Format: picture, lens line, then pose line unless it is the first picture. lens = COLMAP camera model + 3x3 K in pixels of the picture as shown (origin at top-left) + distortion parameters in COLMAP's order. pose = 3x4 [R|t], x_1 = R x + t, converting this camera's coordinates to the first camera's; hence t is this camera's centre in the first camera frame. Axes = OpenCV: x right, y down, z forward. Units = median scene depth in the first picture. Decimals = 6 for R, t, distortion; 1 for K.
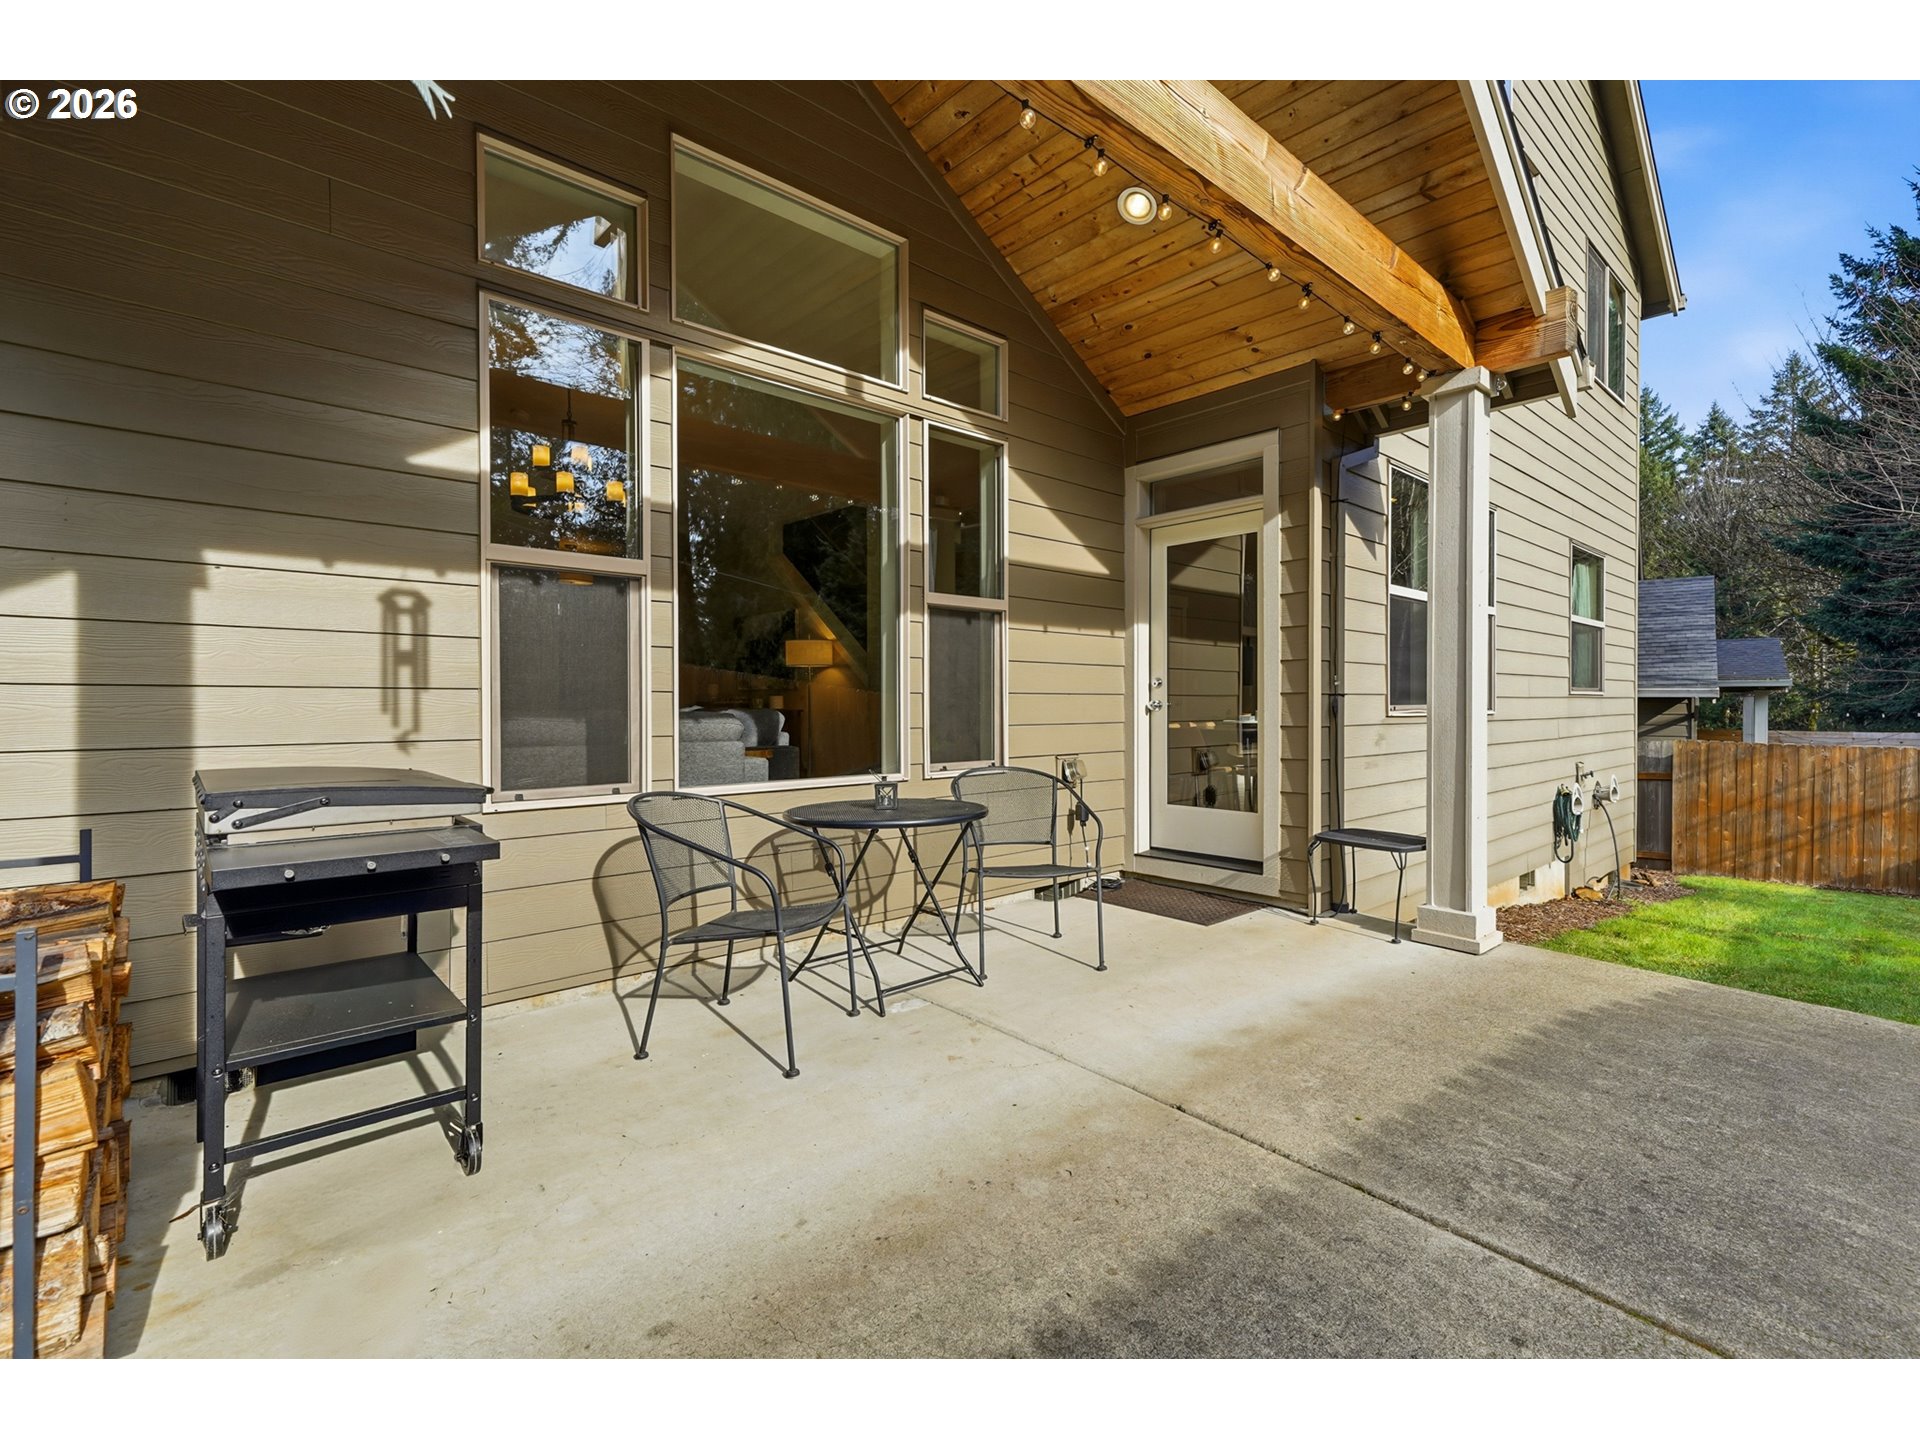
lens RADIAL K [[870.0, 0, 969.8], [0, 870.0, 708.9], [0, 0, 1]] dist [0.003792, 0.004520]
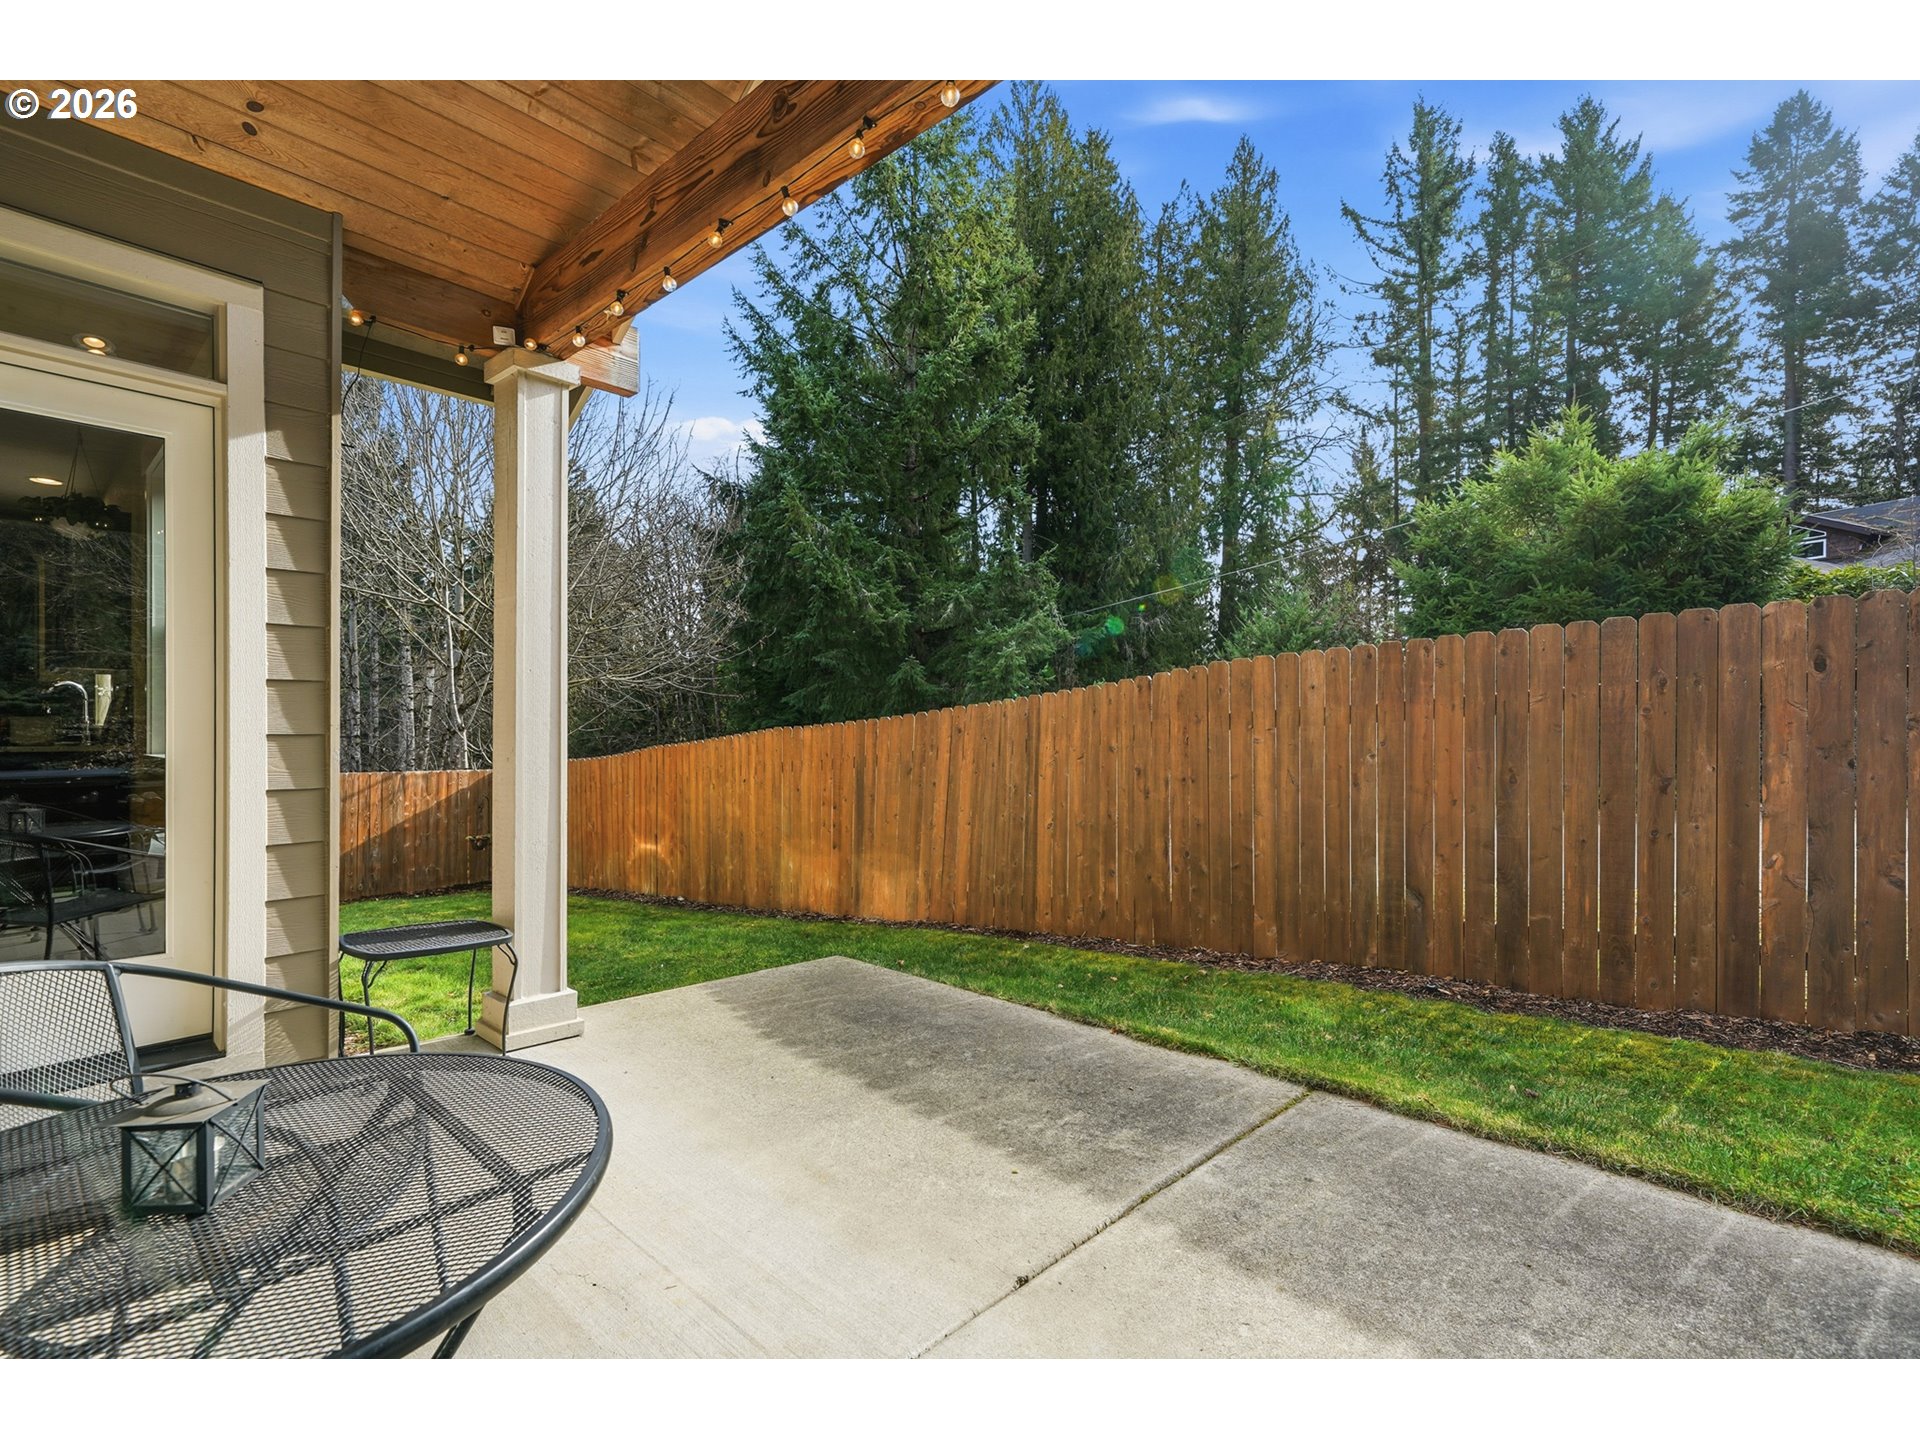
lens RADIAL K [[870.0, 0, 962.8], [0, 870.0, 732.0], [0, 0, 1]] dist [0.003792, 0.004520]
pose [[-0.092889, 0.001891, 0.995675, -0.361567], [0.000072, 0.999998, -0.001893, -0.023663], [-0.995676, -0.000105, -0.092889, 0.758171]]
